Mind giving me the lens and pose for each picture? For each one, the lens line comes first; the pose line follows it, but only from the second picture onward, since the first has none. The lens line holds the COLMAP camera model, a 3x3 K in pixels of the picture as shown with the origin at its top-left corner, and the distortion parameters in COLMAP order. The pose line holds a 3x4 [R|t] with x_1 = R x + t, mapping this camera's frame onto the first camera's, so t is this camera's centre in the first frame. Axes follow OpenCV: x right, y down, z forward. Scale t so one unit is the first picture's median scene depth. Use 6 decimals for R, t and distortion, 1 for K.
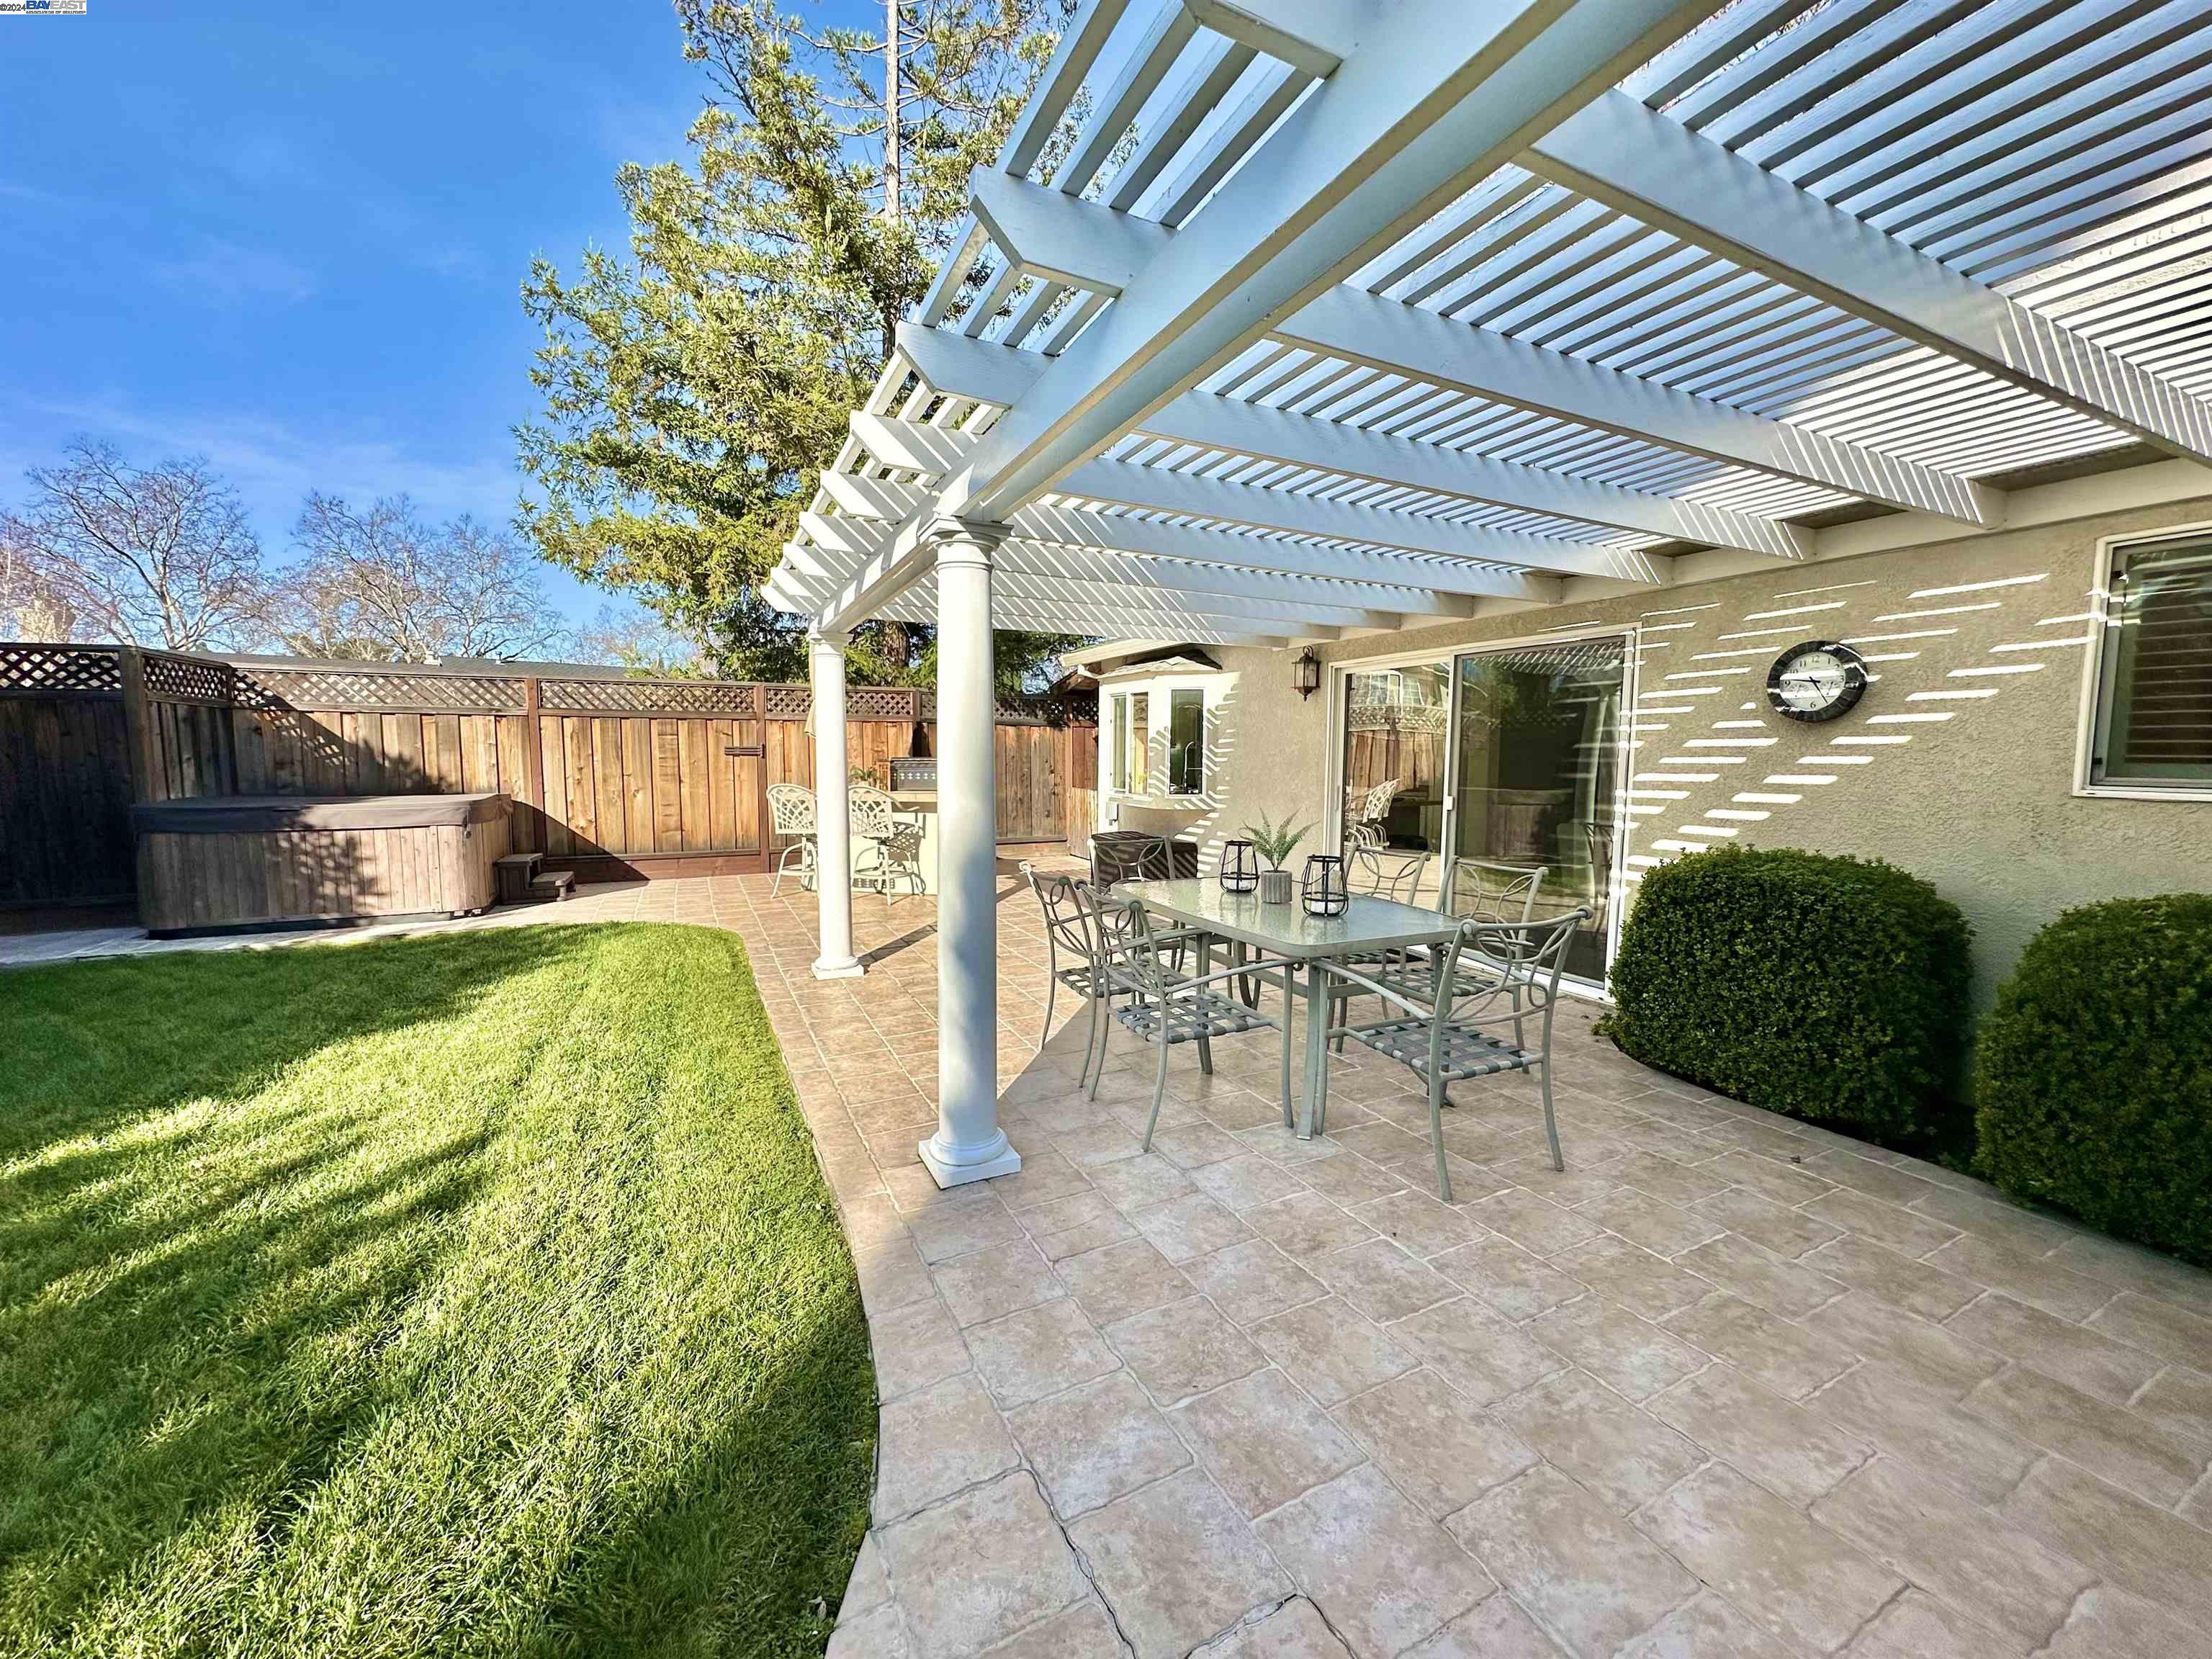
lens RADIAL K [[876.2, 0, 1100.8], [0, 876.2, 827.1], [0, 0, 1]] dist [-0.003168, 0.000056]
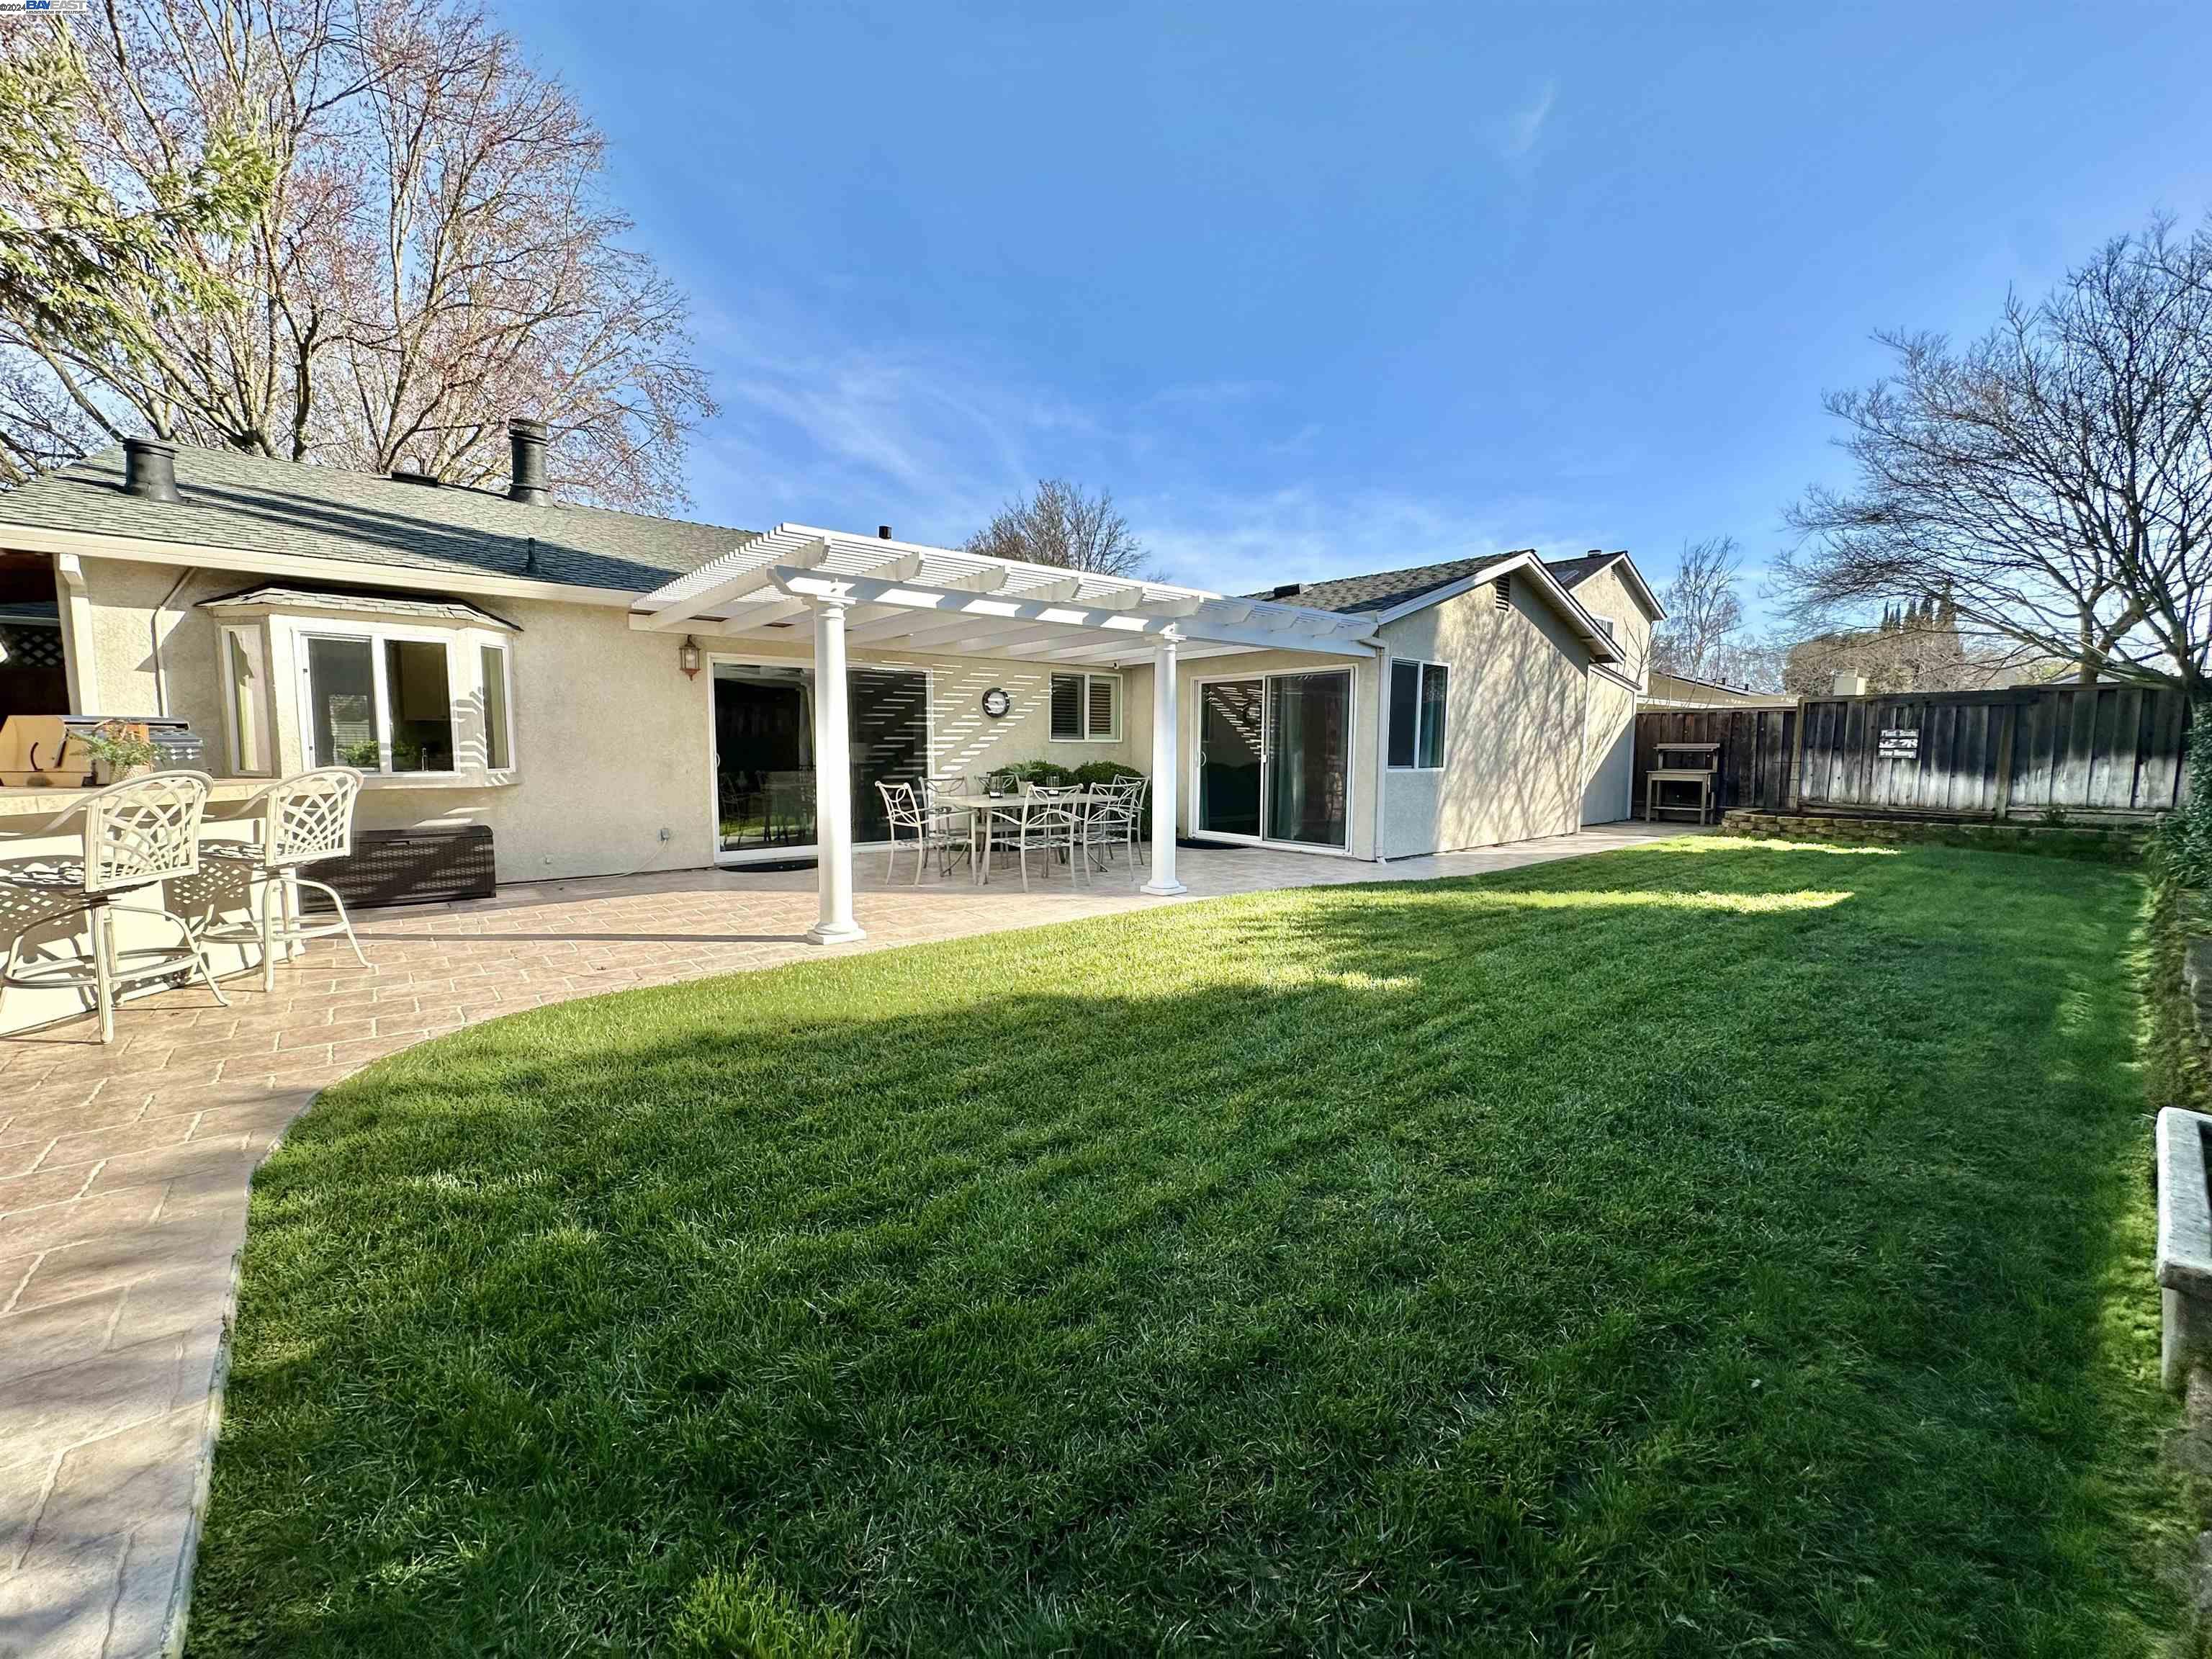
lens RADIAL K [[876.2, 0, 1100.8], [0, 876.2, 827.1], [0, 0, 1]] dist [-0.003168, 0.000056]
pose [[-0.245044, -0.099032, 0.964441, -0.918787], [0.073034, 0.990057, 0.120219, -0.039888], [-0.966757, 0.099896, -0.235374, 0.636121]]
